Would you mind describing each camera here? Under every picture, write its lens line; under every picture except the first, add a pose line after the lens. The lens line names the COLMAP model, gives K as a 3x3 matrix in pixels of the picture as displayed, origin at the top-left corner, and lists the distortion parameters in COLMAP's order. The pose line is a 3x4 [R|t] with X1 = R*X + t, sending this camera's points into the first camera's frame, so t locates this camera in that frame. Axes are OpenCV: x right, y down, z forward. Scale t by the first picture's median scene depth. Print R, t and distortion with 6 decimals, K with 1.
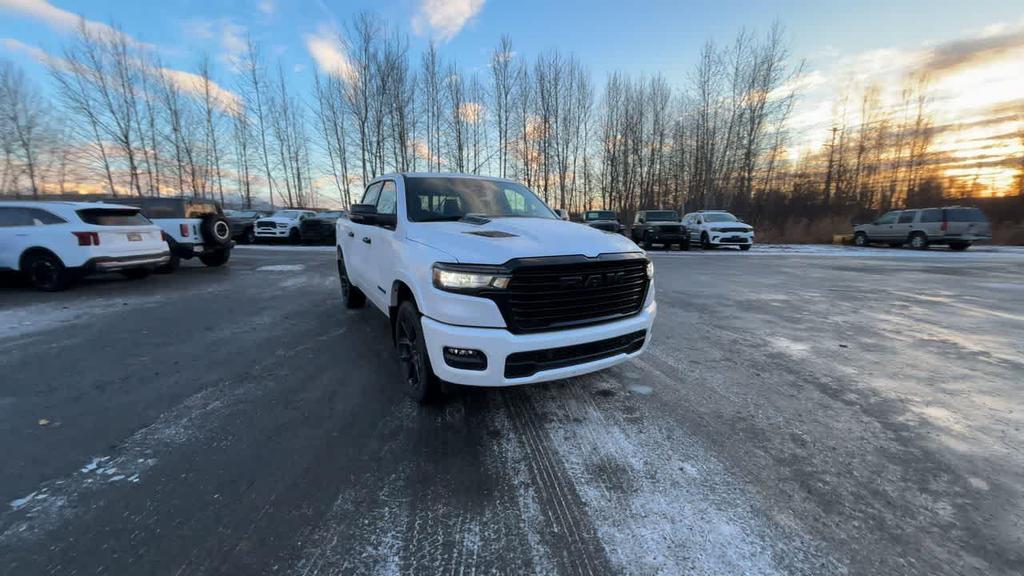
lens RADIAL K [[395.1, 0, 510.3], [0, 395.1, 290.9], [0, 0, 1]] dist [-0.002665, 0.000632]
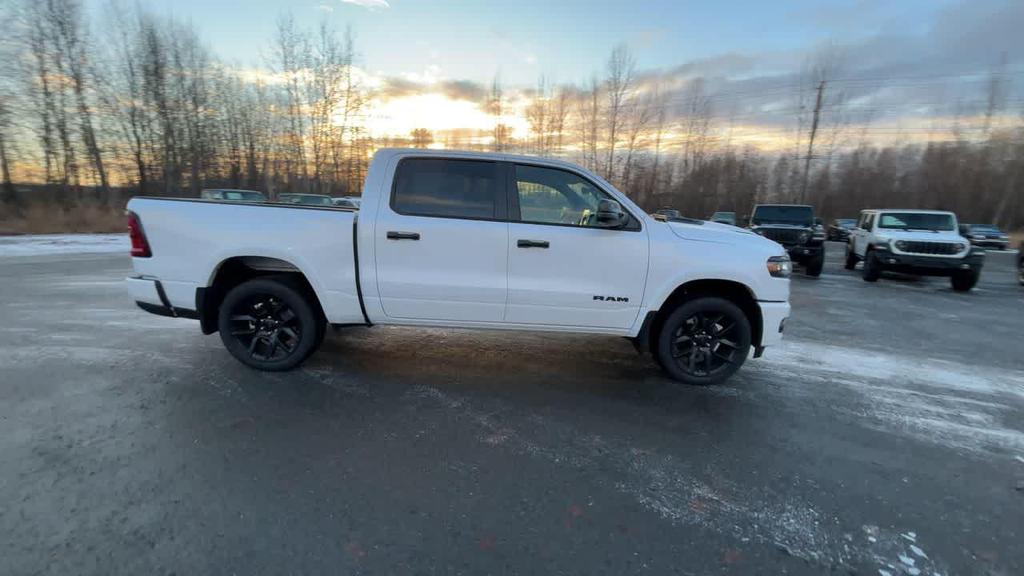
lens RADIAL K [[395.1, 0, 510.3], [0, 395.1, 290.9], [0, 0, 1]] dist [-0.002665, 0.000632]
pose [[0.484626, -0.158889, 0.860169, -0.390290], [0.122568, 0.985997, 0.113076, -0.048564], [-0.866091, 0.050630, 0.497315, 0.250505]]
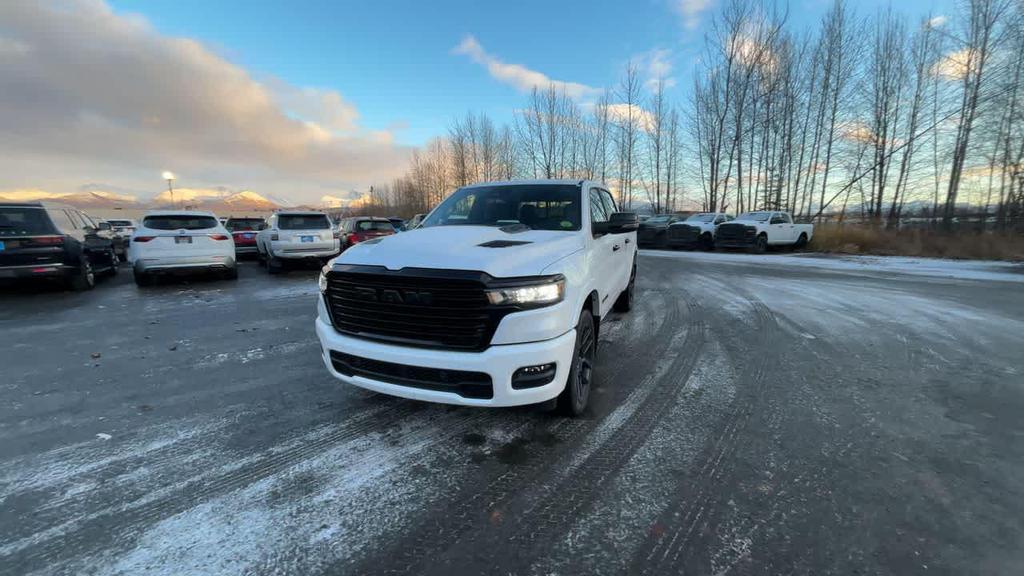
lens RADIAL K [[395.1, 0, 510.3], [0, 395.1, 290.9], [0, 0, 1]] dist [-0.002665, 0.000632]
pose [[0.615499, 0.126483, -0.777922, 0.254070], [-0.132963, 0.989555, 0.055692, -0.029275], [0.776841, 0.069157, 0.625887, 0.149624]]
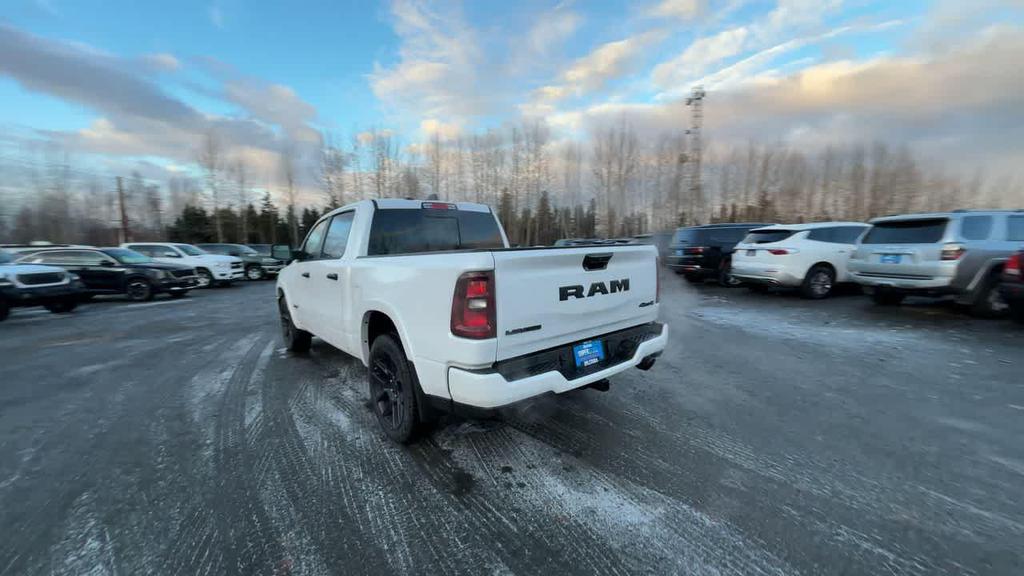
lens RADIAL K [[395.1, 0, 510.3], [0, 395.1, 290.9], [0, 0, 1]] dist [-0.002665, 0.000632]
pose [[-0.984506, 0.041576, -0.170353, -0.117248], [-0.009255, 0.957812, 0.287246, -0.164267], [0.175109, 0.284372, -0.942587, 0.881258]]
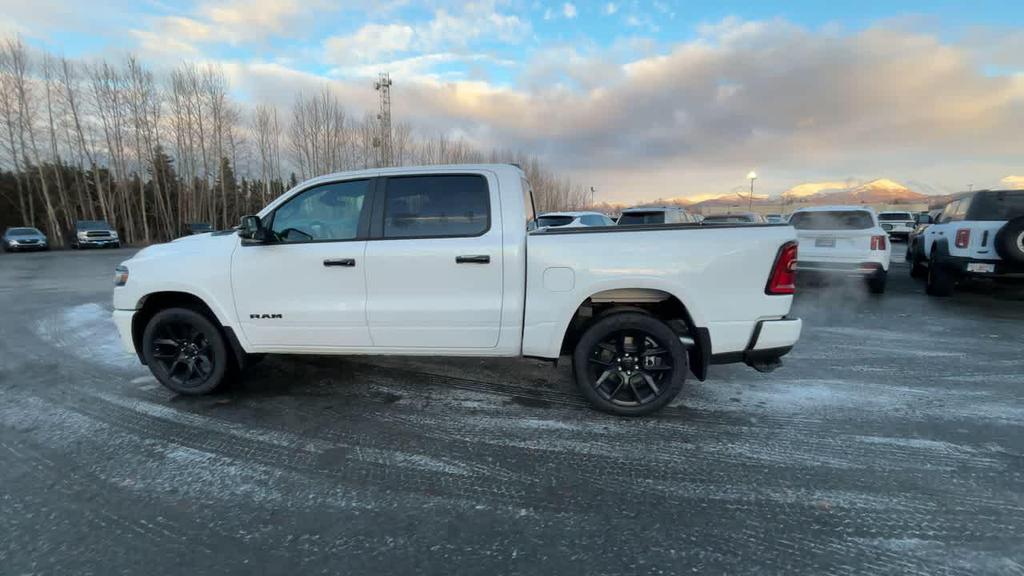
lens RADIAL K [[395.1, 0, 510.3], [0, 395.1, 290.9], [0, 0, 1]] dist [-0.002665, 0.000632]
pose [[-0.604822, 0.139936, -0.783970, 0.160911], [-0.133738, 0.952611, 0.273215, -0.133431], [0.785051, 0.270093, -0.557445, 0.708067]]
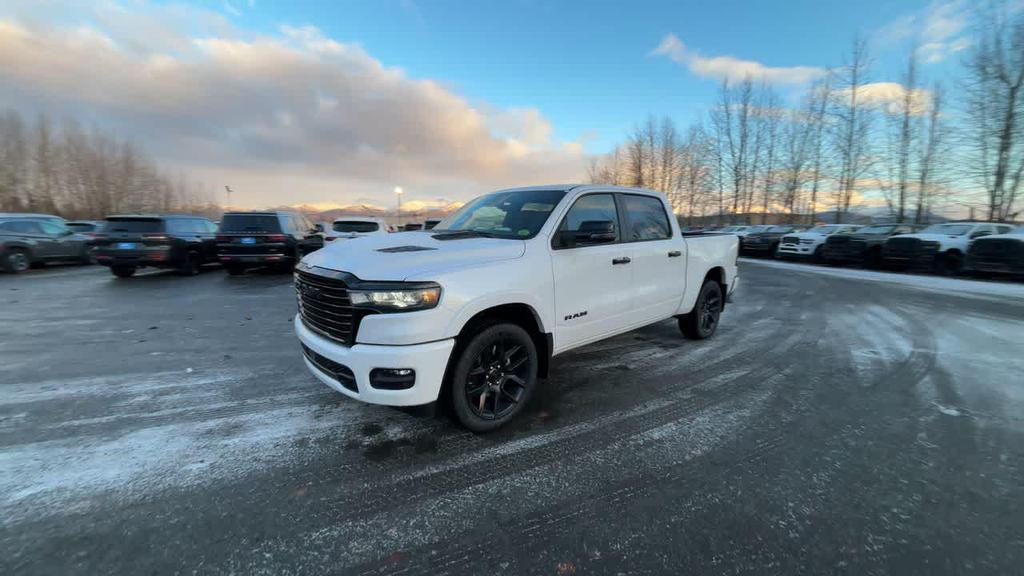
lens RADIAL K [[395.1, 0, 510.3], [0, 395.1, 290.9], [0, 0, 1]] dist [-0.002665, 0.000632]
pose [[0.213810, 0.147626, -0.965656, 0.319661], [-0.183718, 0.976953, 0.108675, -0.056649], [0.959444, 0.154172, 0.236004, 0.297852]]
